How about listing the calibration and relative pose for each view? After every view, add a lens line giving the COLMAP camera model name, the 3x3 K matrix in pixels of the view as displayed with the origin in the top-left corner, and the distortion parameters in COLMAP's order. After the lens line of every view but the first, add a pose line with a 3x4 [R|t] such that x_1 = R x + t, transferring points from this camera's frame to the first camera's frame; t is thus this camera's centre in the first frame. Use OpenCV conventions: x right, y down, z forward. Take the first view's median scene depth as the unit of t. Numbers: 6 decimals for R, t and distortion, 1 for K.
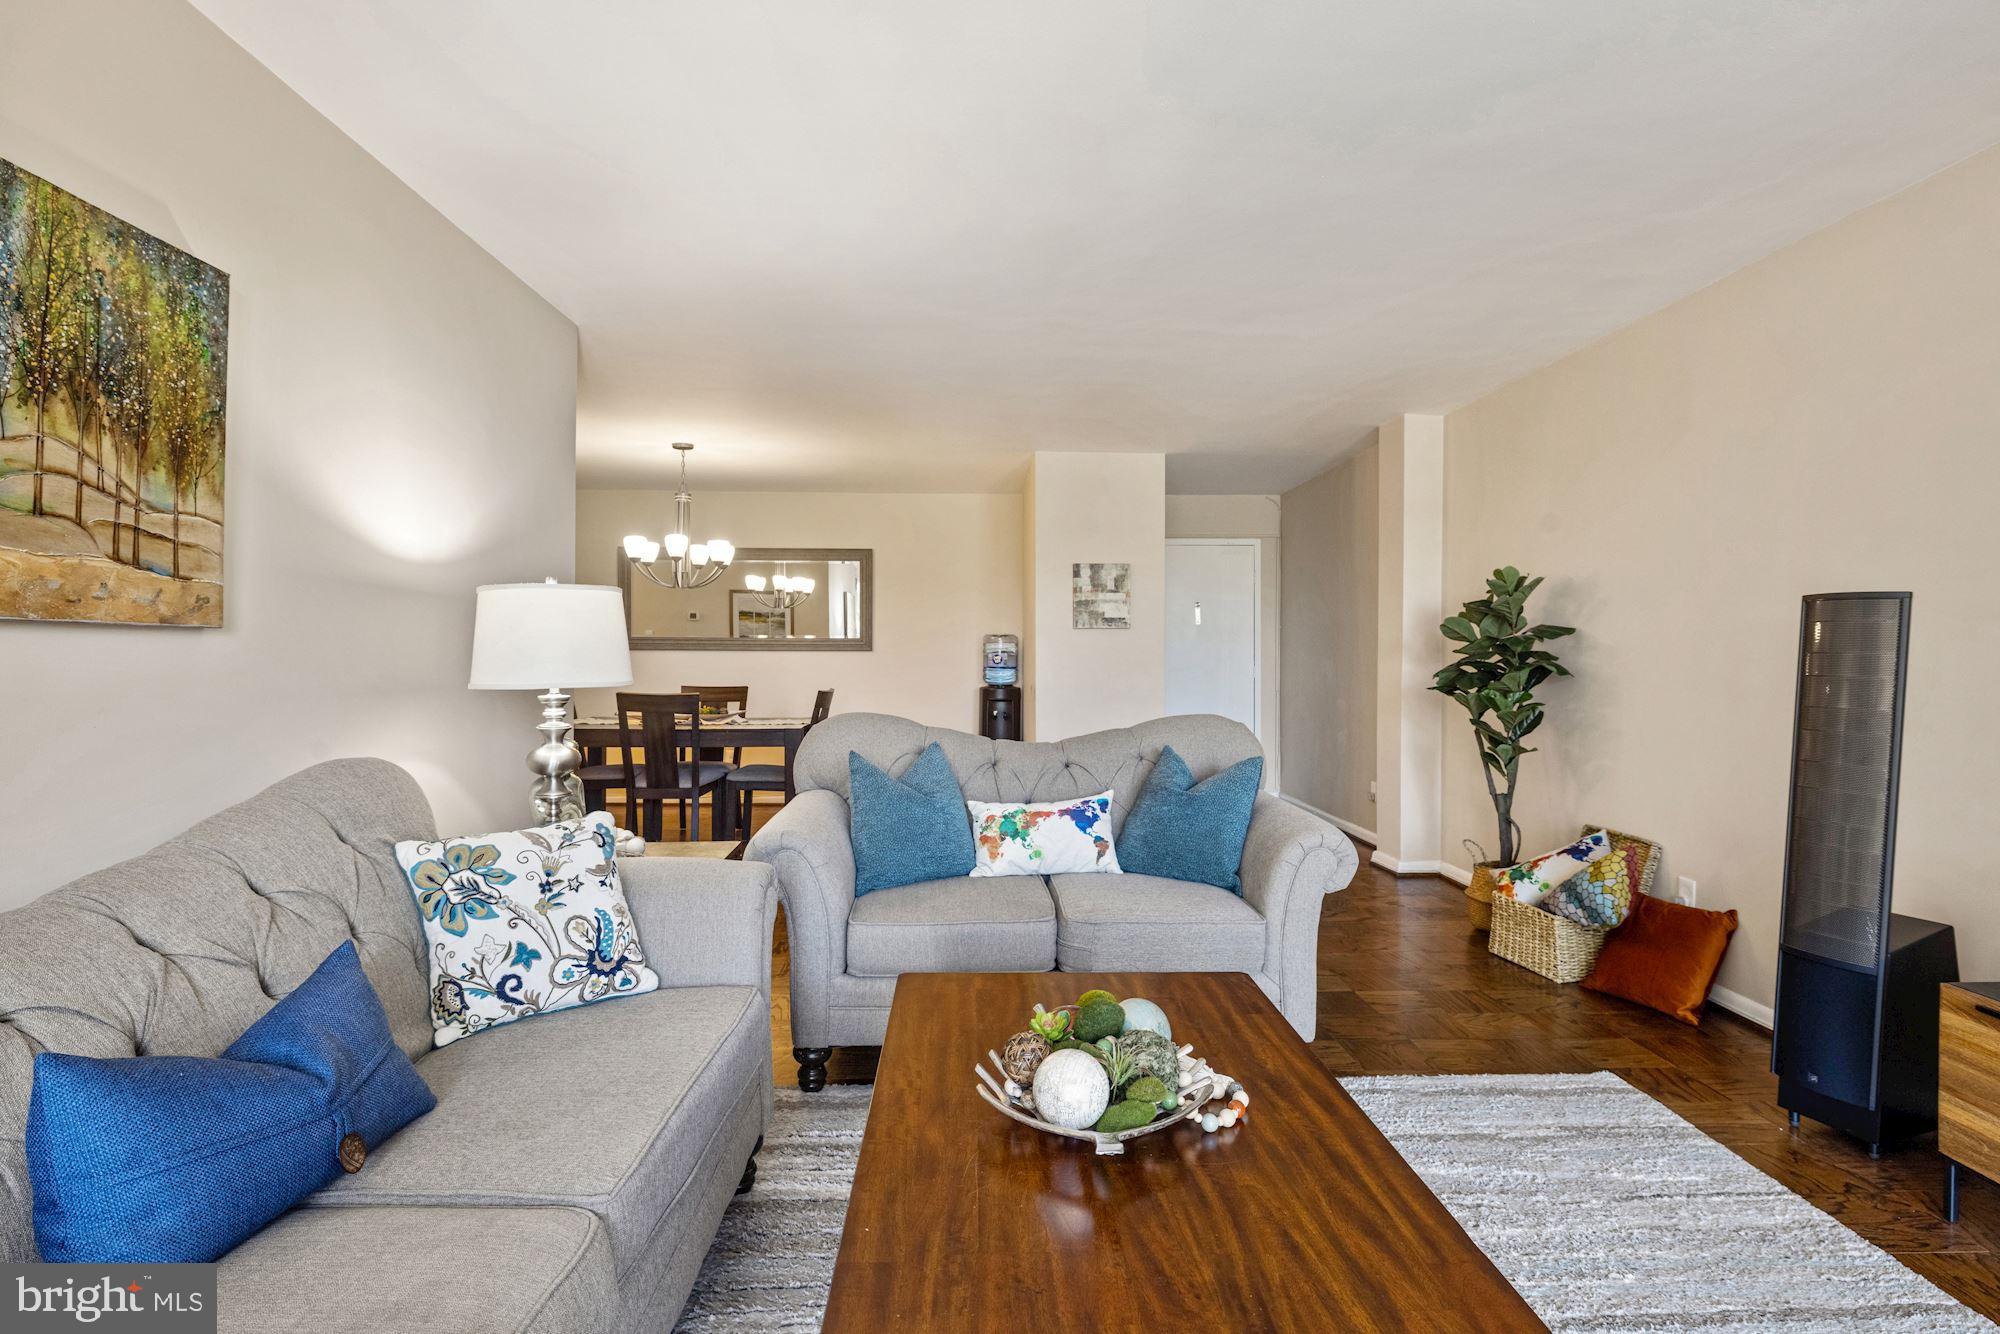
lens RADIAL K [[1045.4, 0, 1000.0], [0, 1045.4, 667.0], [0, 0, 1]] dist [0.000002, 0.002023]
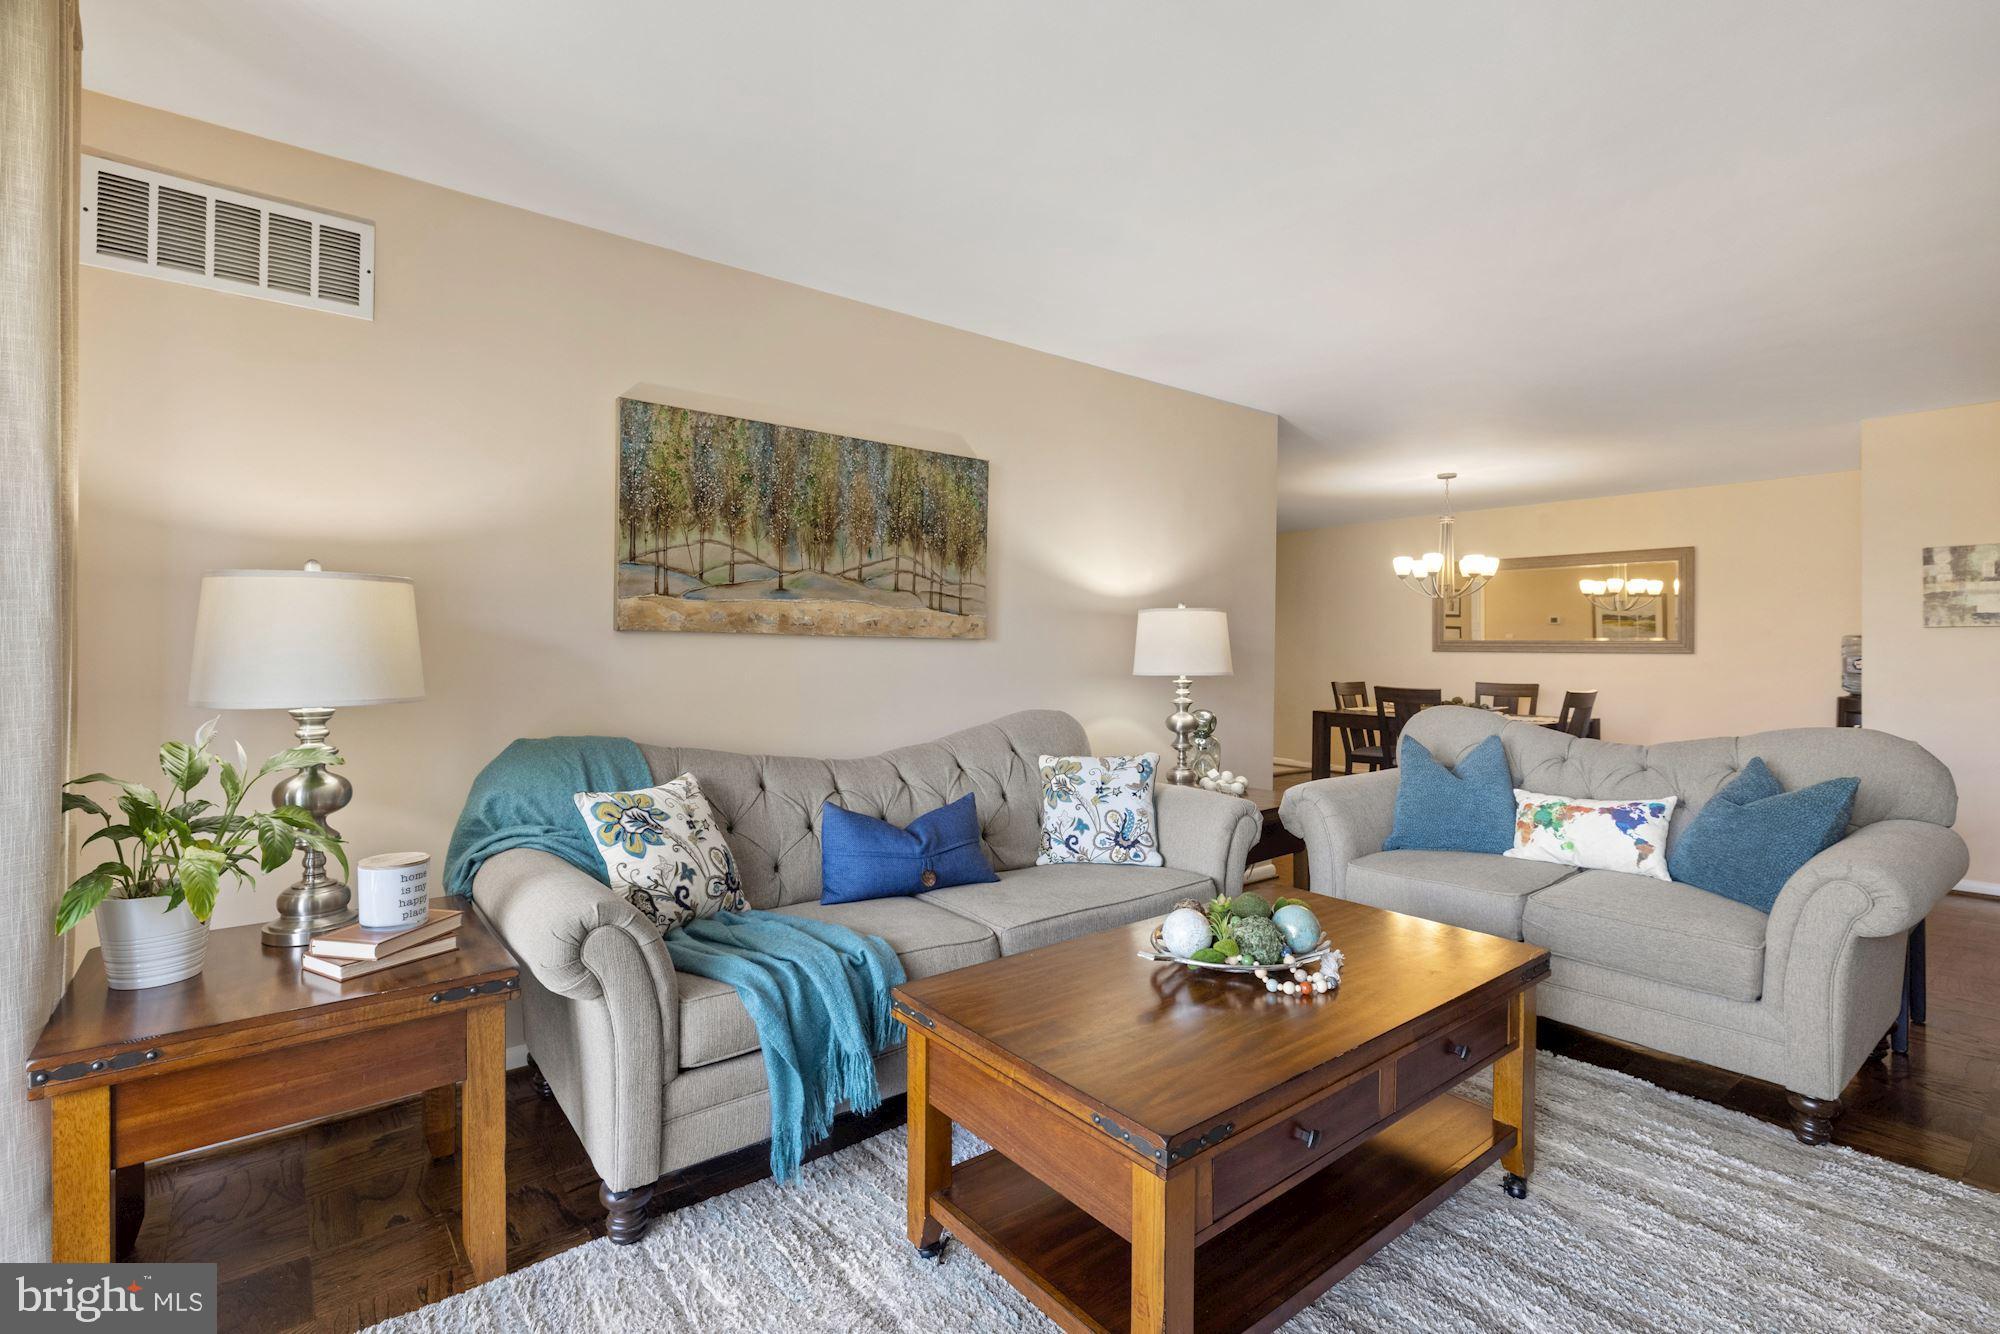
lens RADIAL K [[924.5, 0, 1000.0], [0, 924.5, 667.0], [0, 0, 1]] dist [-0.001666, -0.000091]
pose [[0.601807, 0.016692, -0.798467, 0.646824], [-0.016815, 0.999825, 0.008228, 0.000993], [0.798465, 0.008474, 0.601982, -0.032831]]
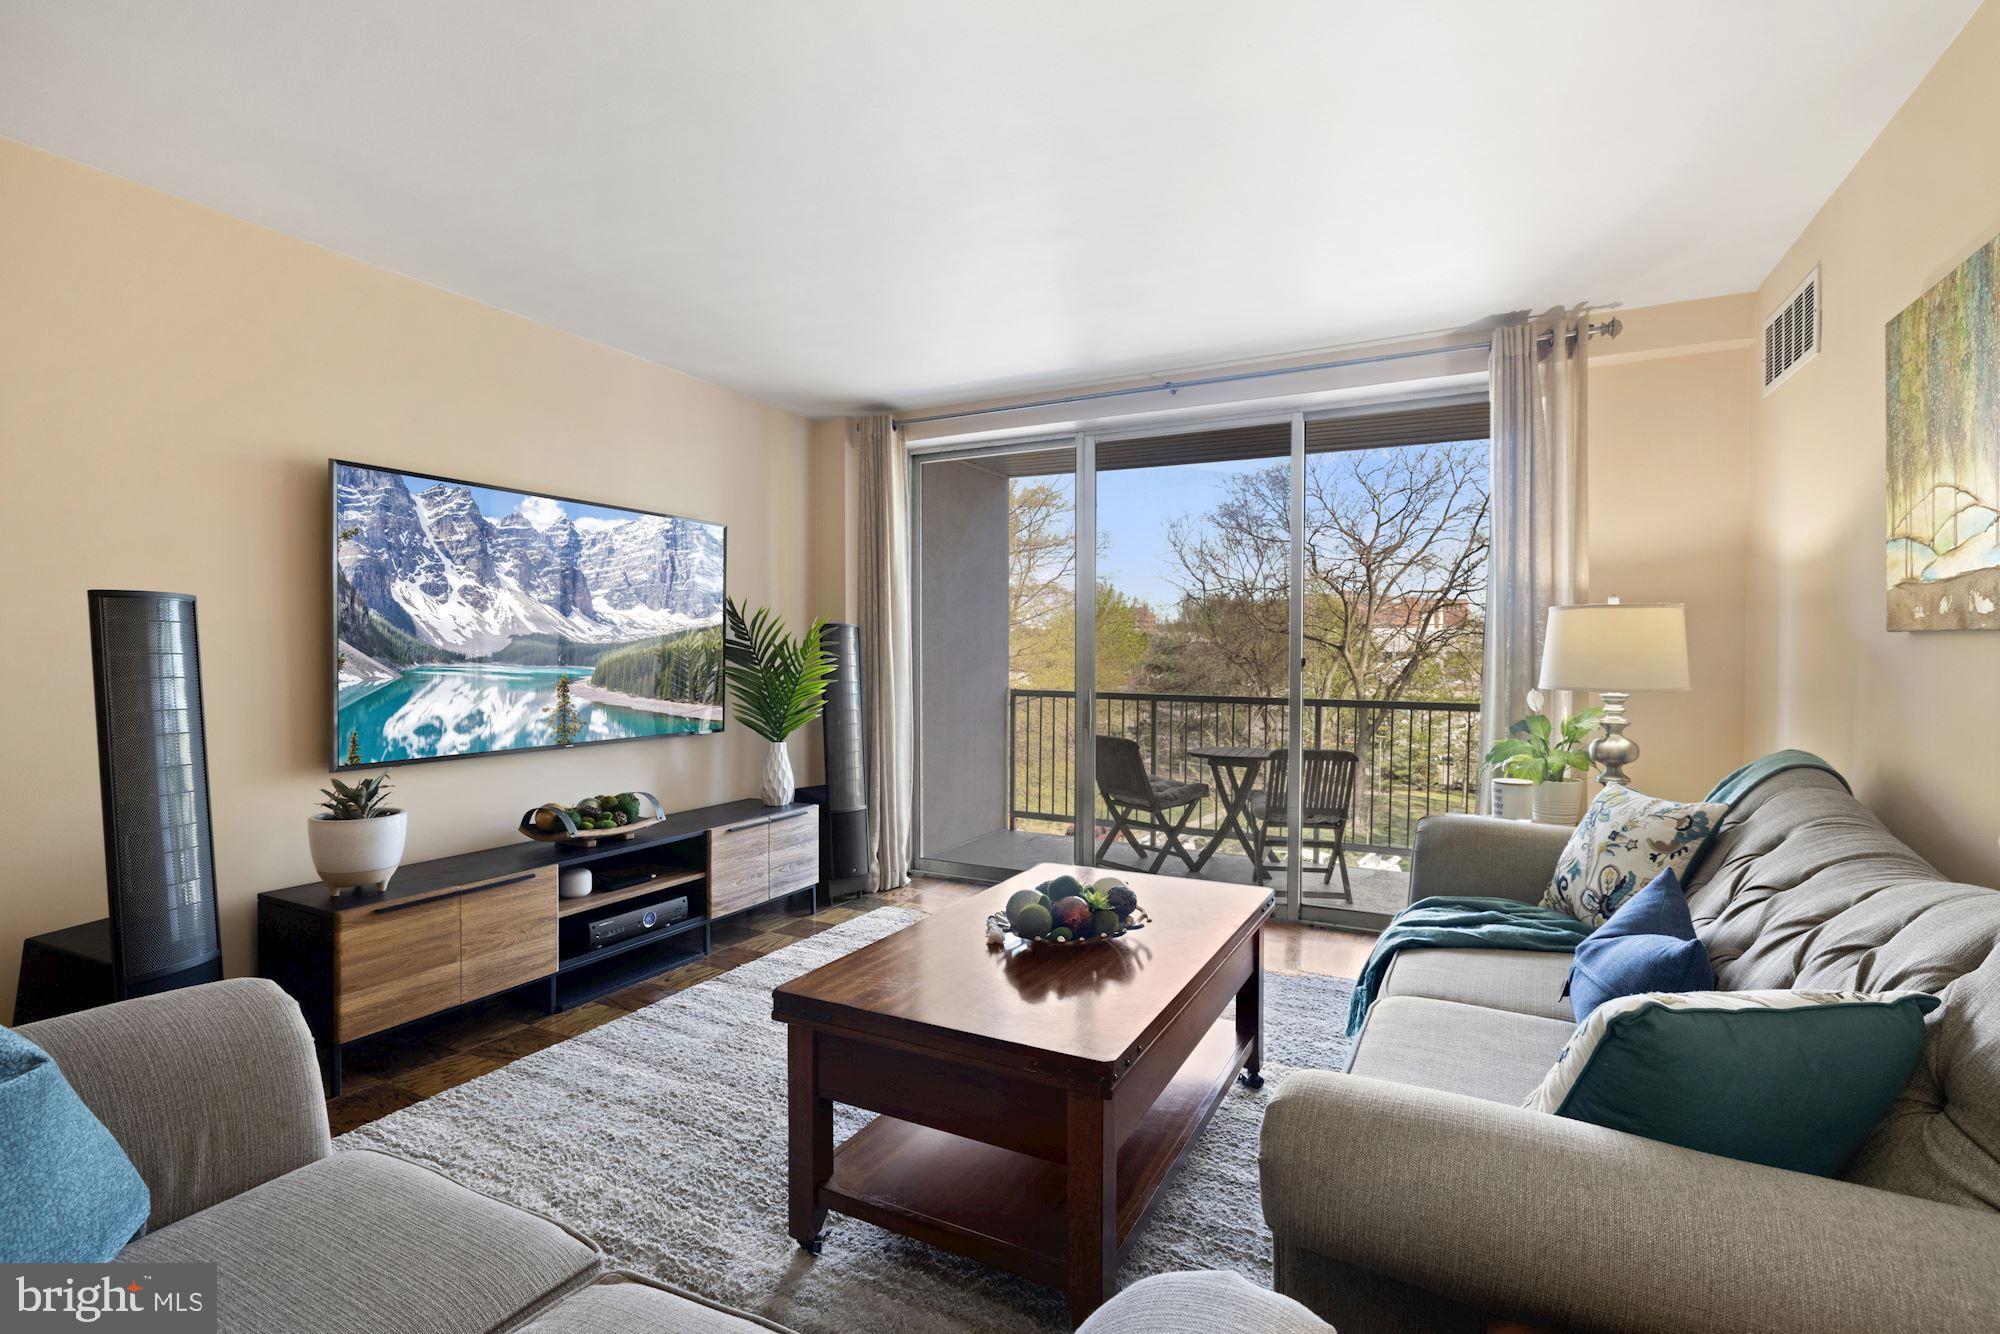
lens RADIAL K [[924.5, 0, 1000.0], [0, 924.5, 667.0], [0, 0, 1]] dist [-0.001666, -0.000091]
pose [[-0.872541, -0.011290, 0.488411, -0.355482], [0.005884, 0.999418, 0.033615, -0.029801], [-0.488506, 0.032204, -0.871966, 1.609956]]
